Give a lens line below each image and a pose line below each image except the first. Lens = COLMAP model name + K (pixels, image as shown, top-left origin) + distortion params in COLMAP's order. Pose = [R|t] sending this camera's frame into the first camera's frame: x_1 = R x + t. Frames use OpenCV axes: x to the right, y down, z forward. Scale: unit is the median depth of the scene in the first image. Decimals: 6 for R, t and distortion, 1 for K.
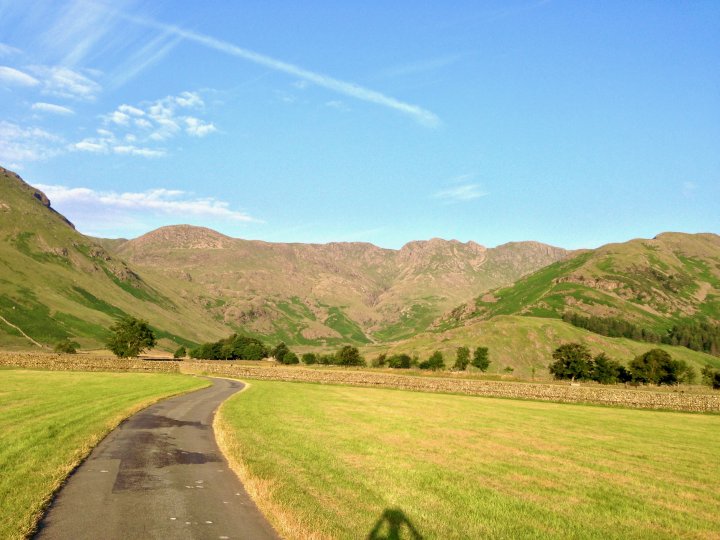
lens RADIAL K [[653.5, 0, 360.7], [0, 653.5, 270.7], [0, 0, 1]] dist [0.062664, 0.000000]
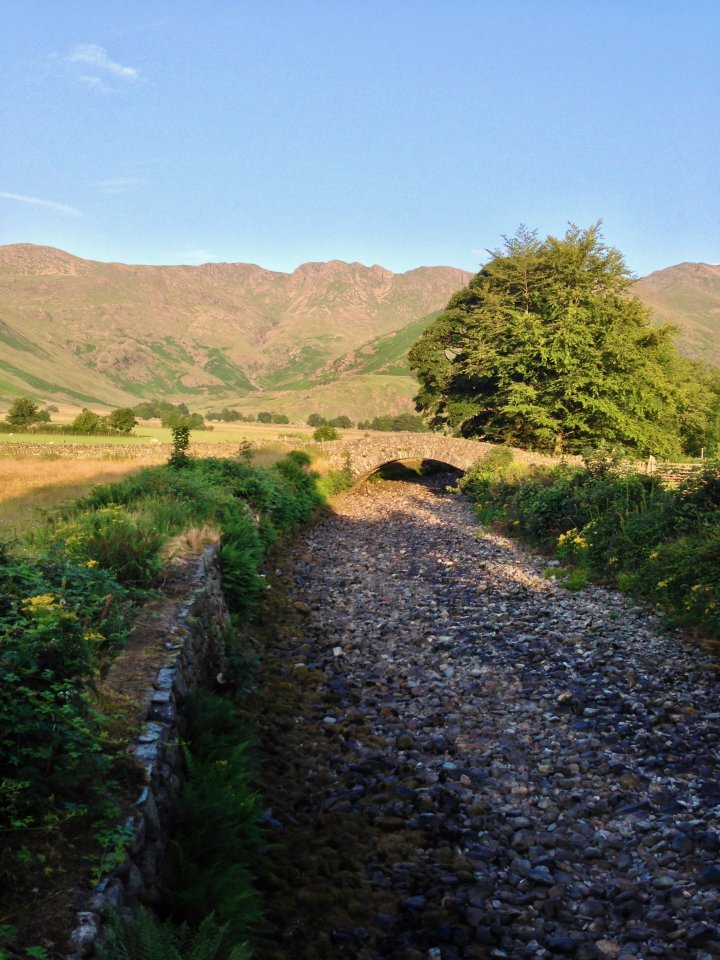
lens RADIAL K [[871.3, 0, 358.7], [0, 871.3, 480.1], [0, 0, 1]] dist [0.062664, 0.000000]
pose [[0.992290, -0.016658, 0.122814, 0.005050], [-0.011019, 0.975143, 0.221300, -0.035686], [-0.123448, -0.220947, 0.967441, -0.217287]]
